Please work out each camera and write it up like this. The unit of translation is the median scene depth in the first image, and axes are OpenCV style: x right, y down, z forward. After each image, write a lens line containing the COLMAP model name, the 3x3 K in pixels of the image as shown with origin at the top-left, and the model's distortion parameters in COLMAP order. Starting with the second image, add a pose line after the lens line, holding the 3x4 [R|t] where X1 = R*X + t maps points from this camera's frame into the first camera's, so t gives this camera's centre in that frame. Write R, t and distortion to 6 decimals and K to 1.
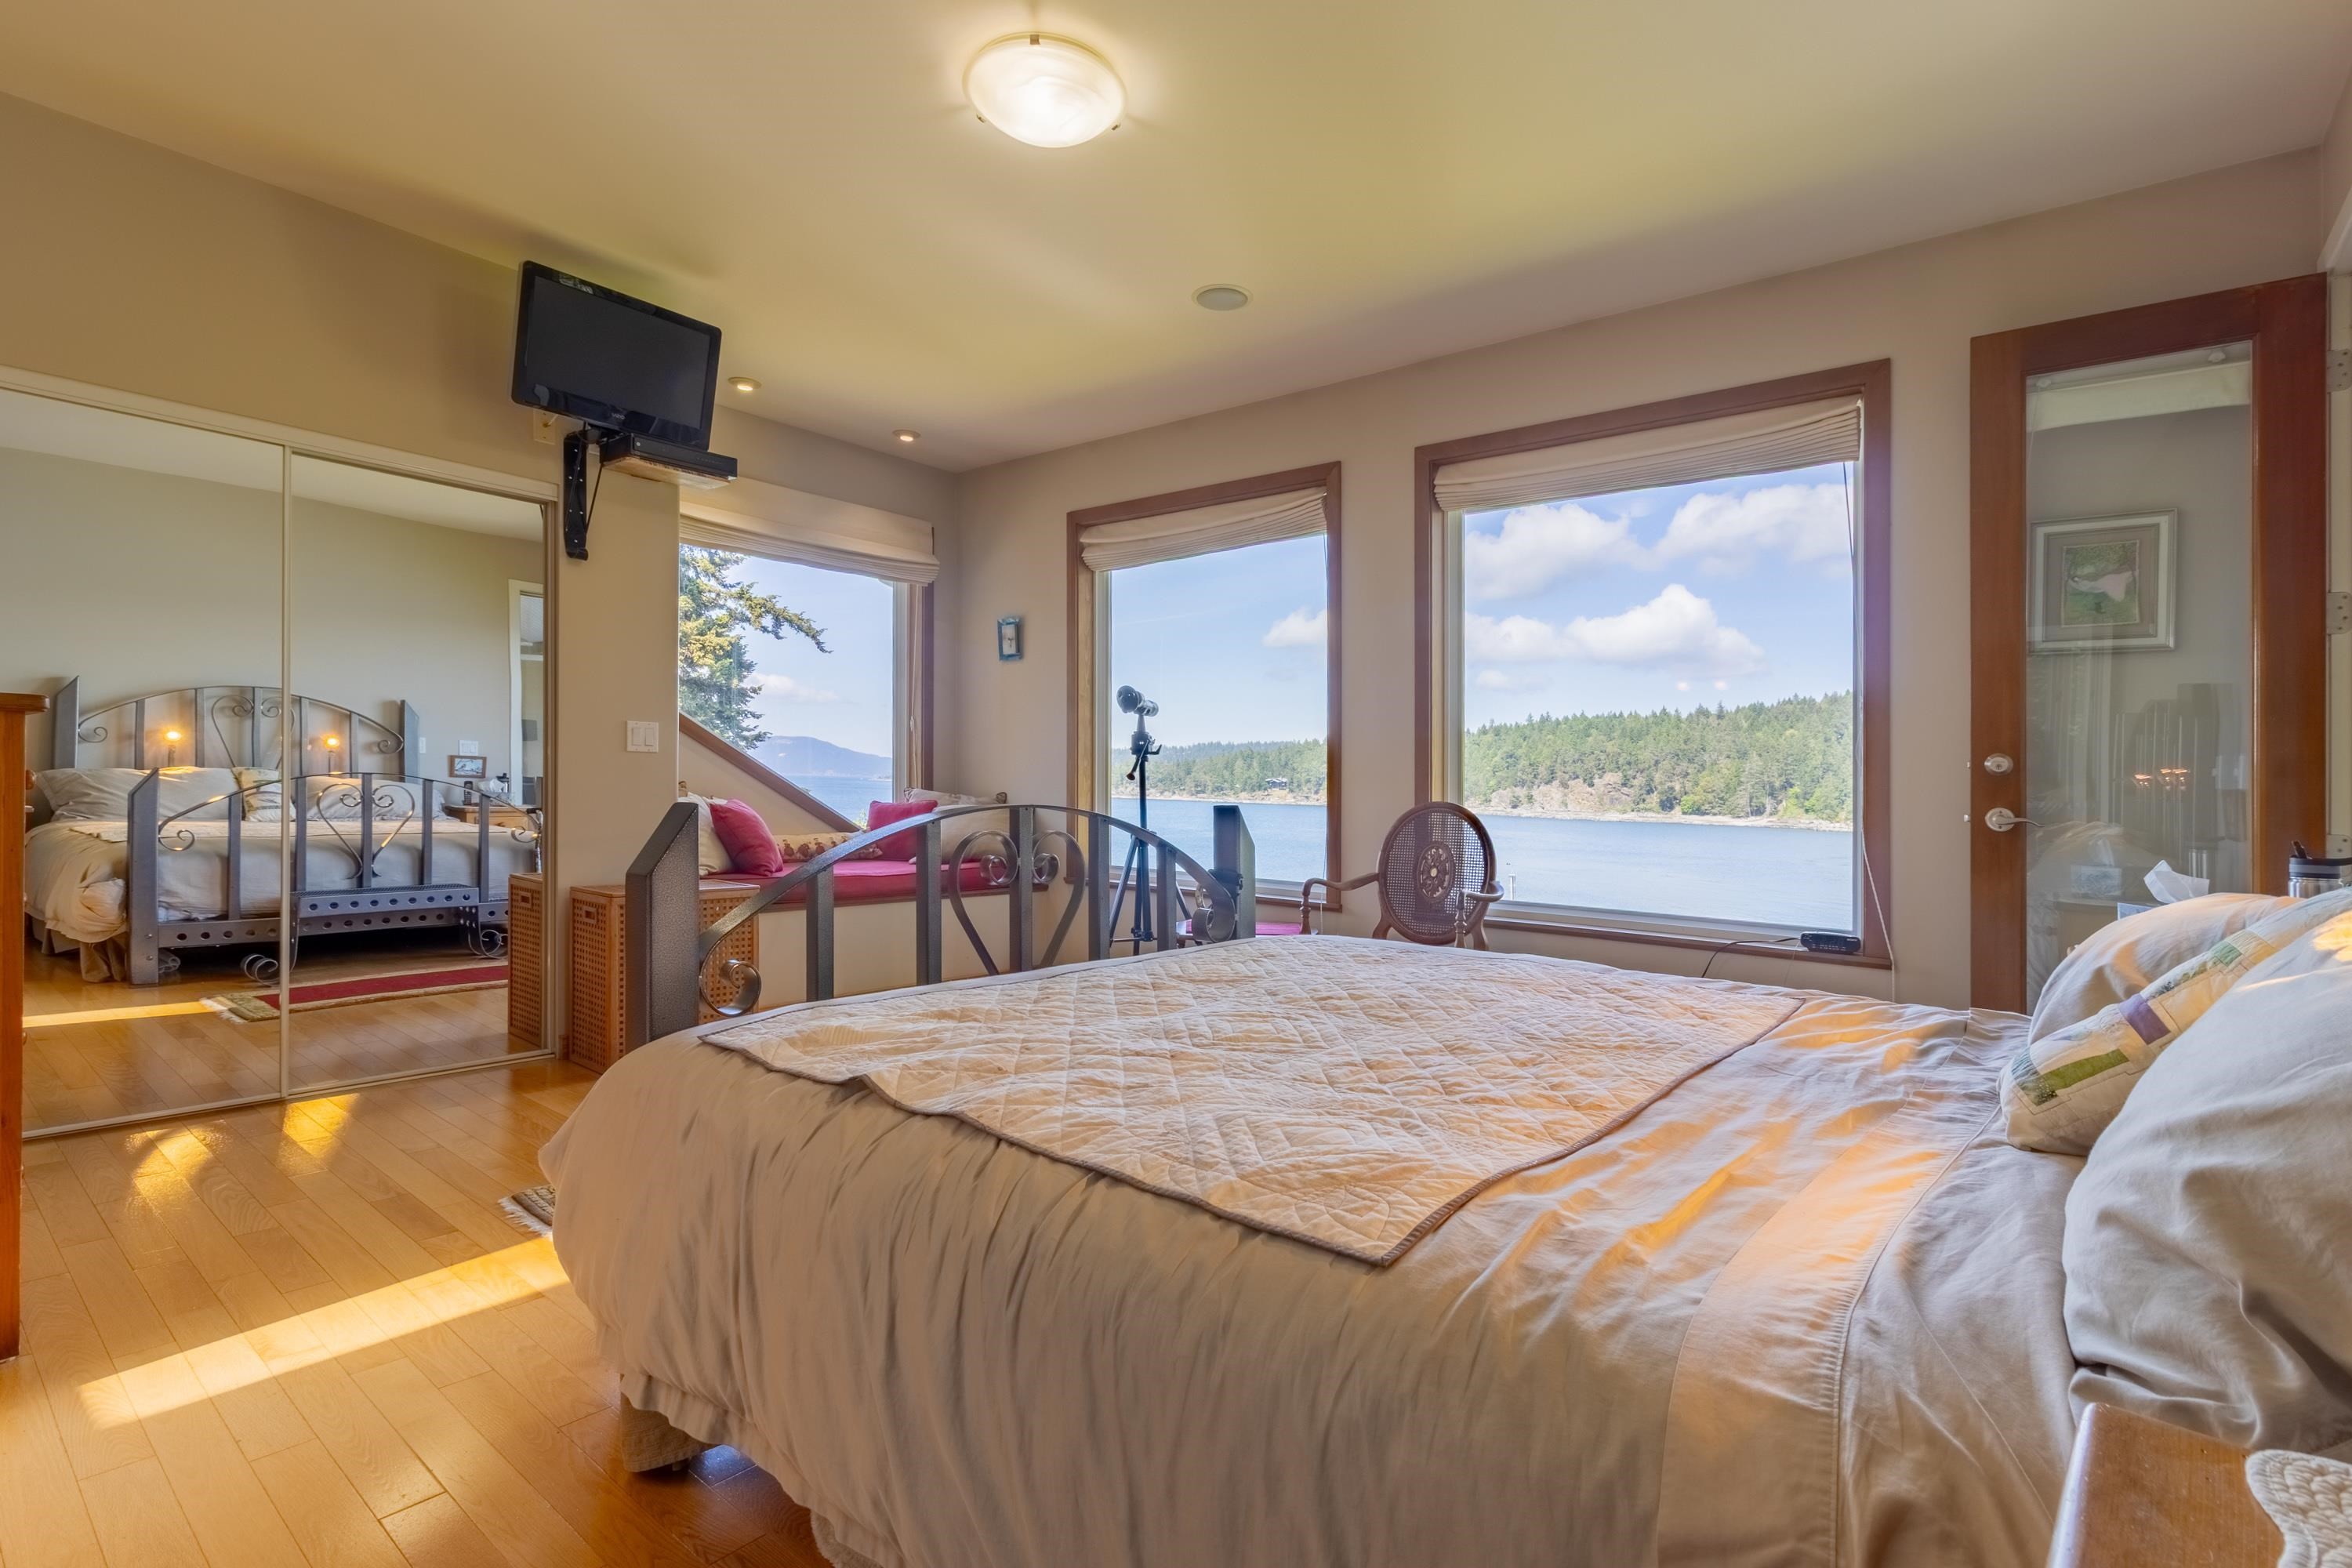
lens RADIAL K [[1096.2, 0, 1204.6], [0, 1096.2, 788.3], [0, 0, 1]] dist [-0.004162, -0.000874]
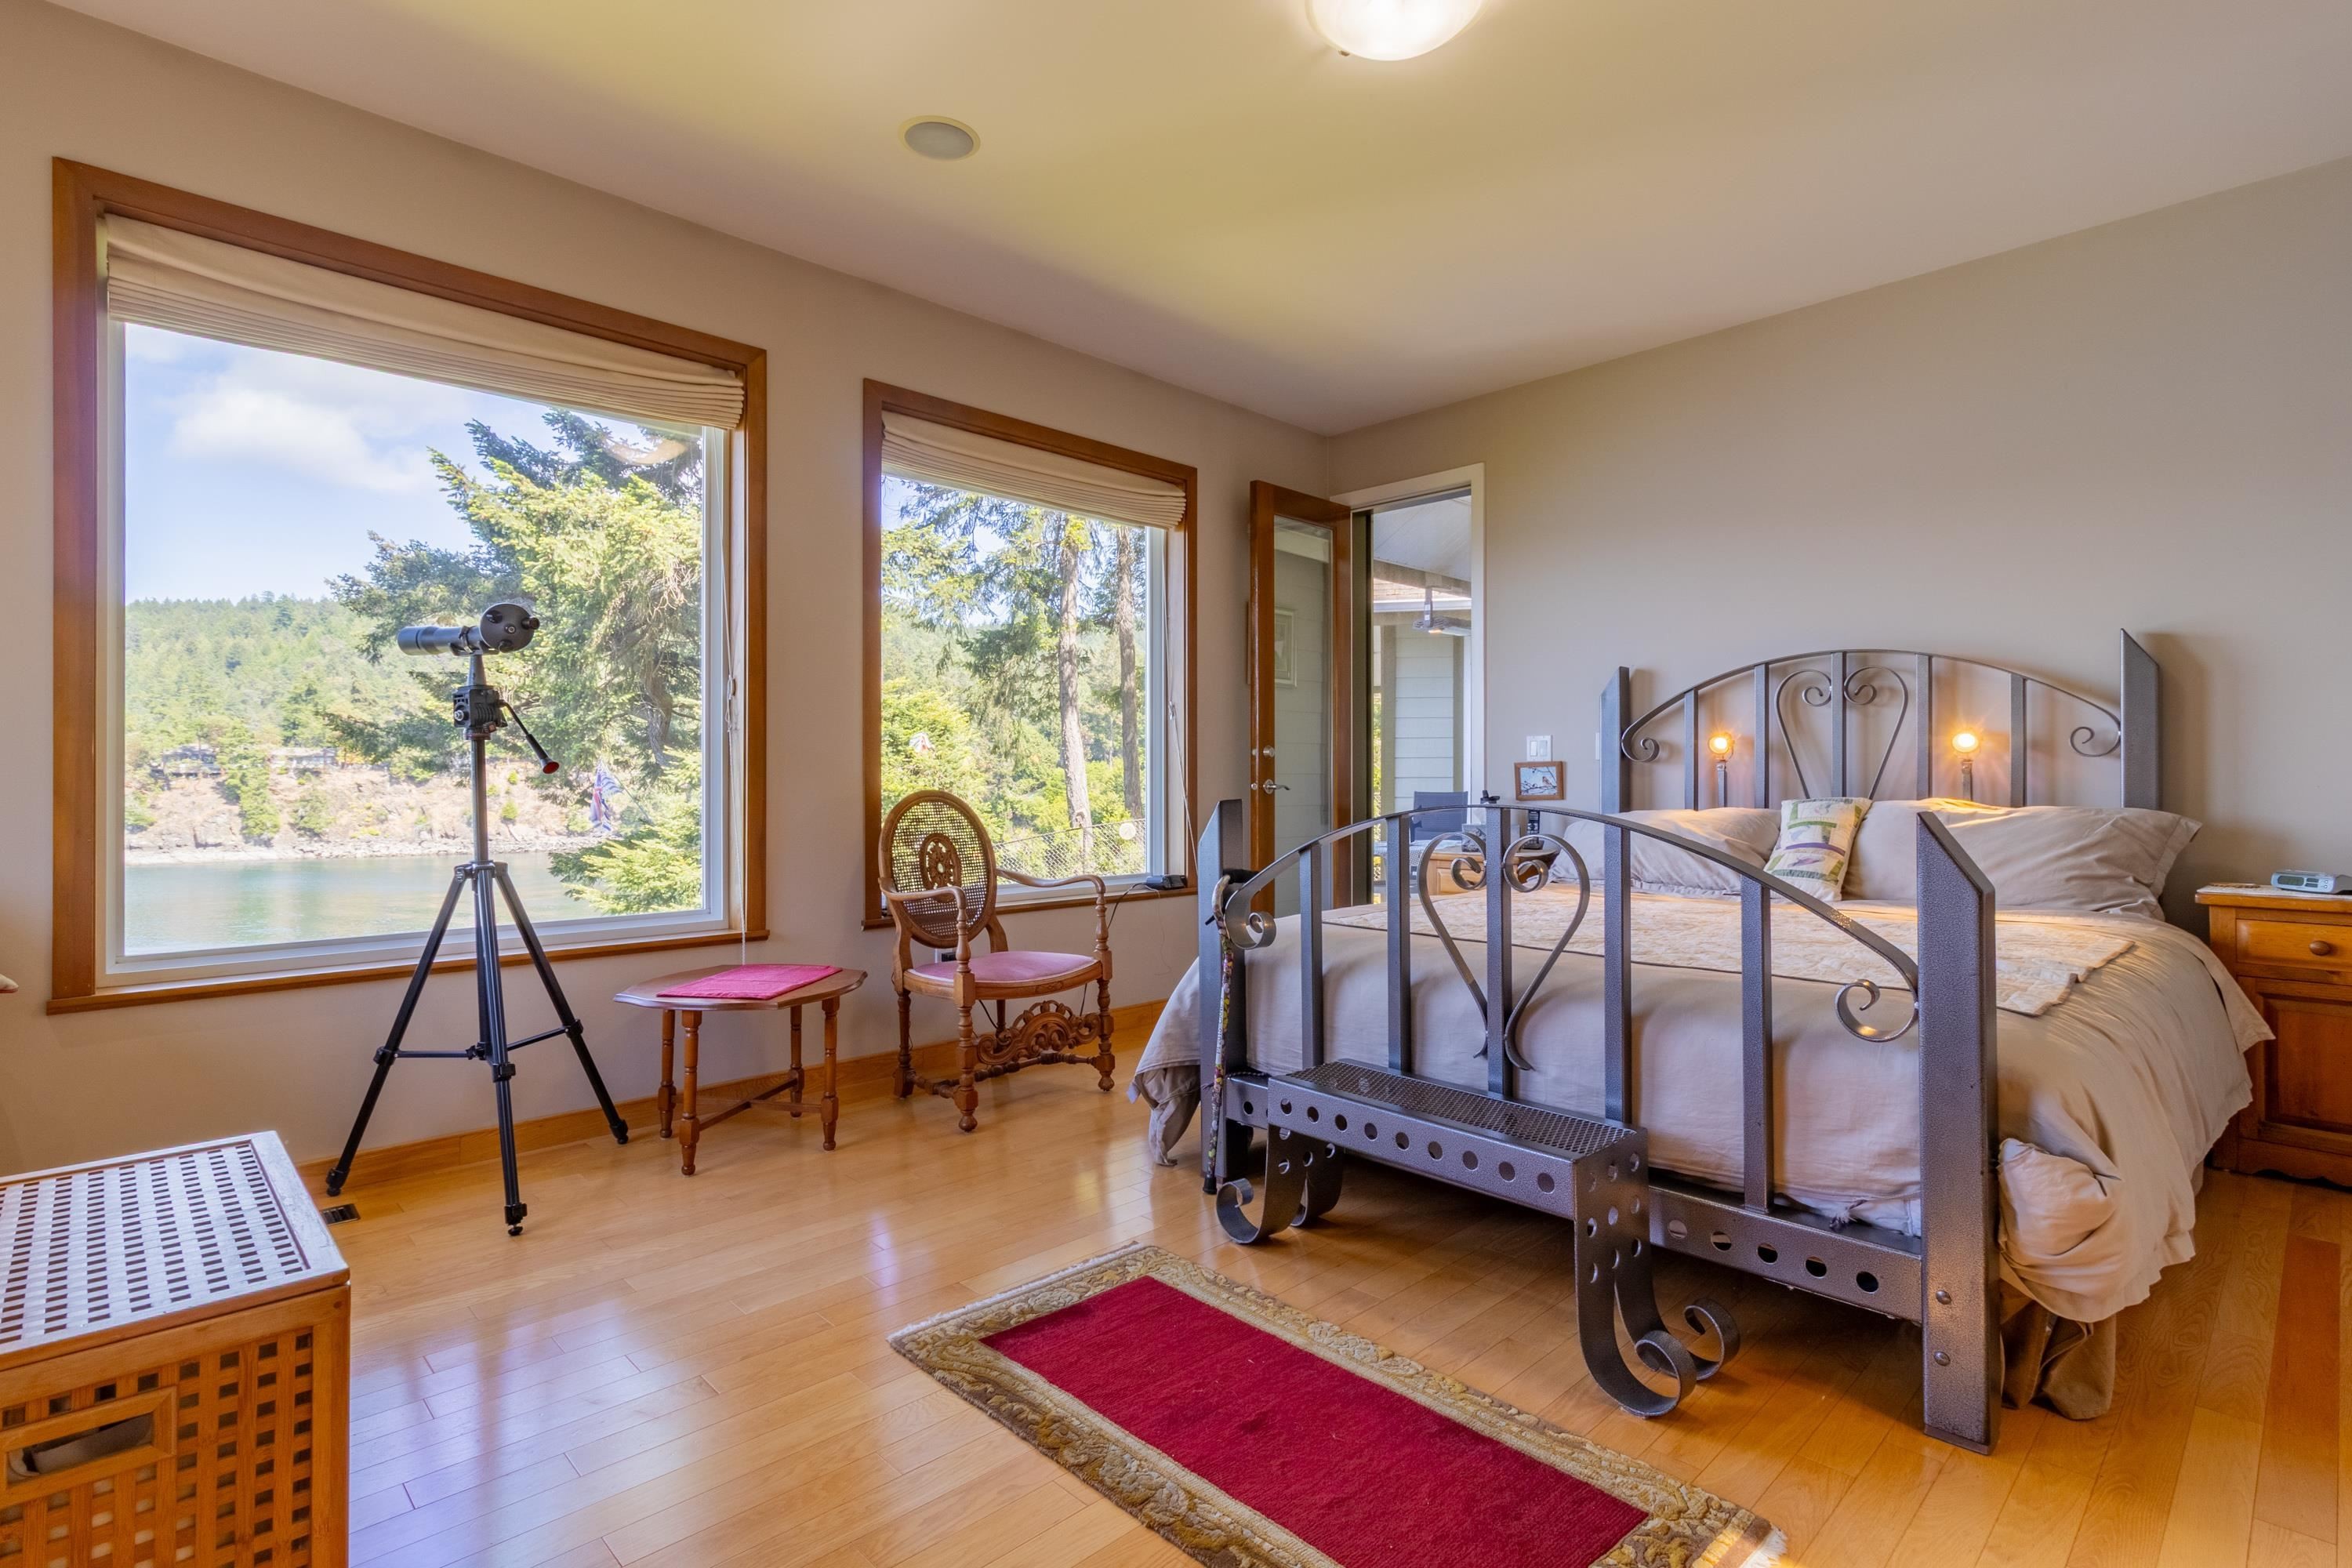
lens RADIAL K [[1134.0, 0, 1176.0], [0, 1134.0, 784.0], [0, 0, 1]] dist [0.003238, 0.000311]
pose [[0.126416, -0.034853, 0.991365, -0.867016], [0.001857, 0.999389, 0.034899, -0.027687], [-0.991976, -0.002571, 0.126404, 0.822987]]
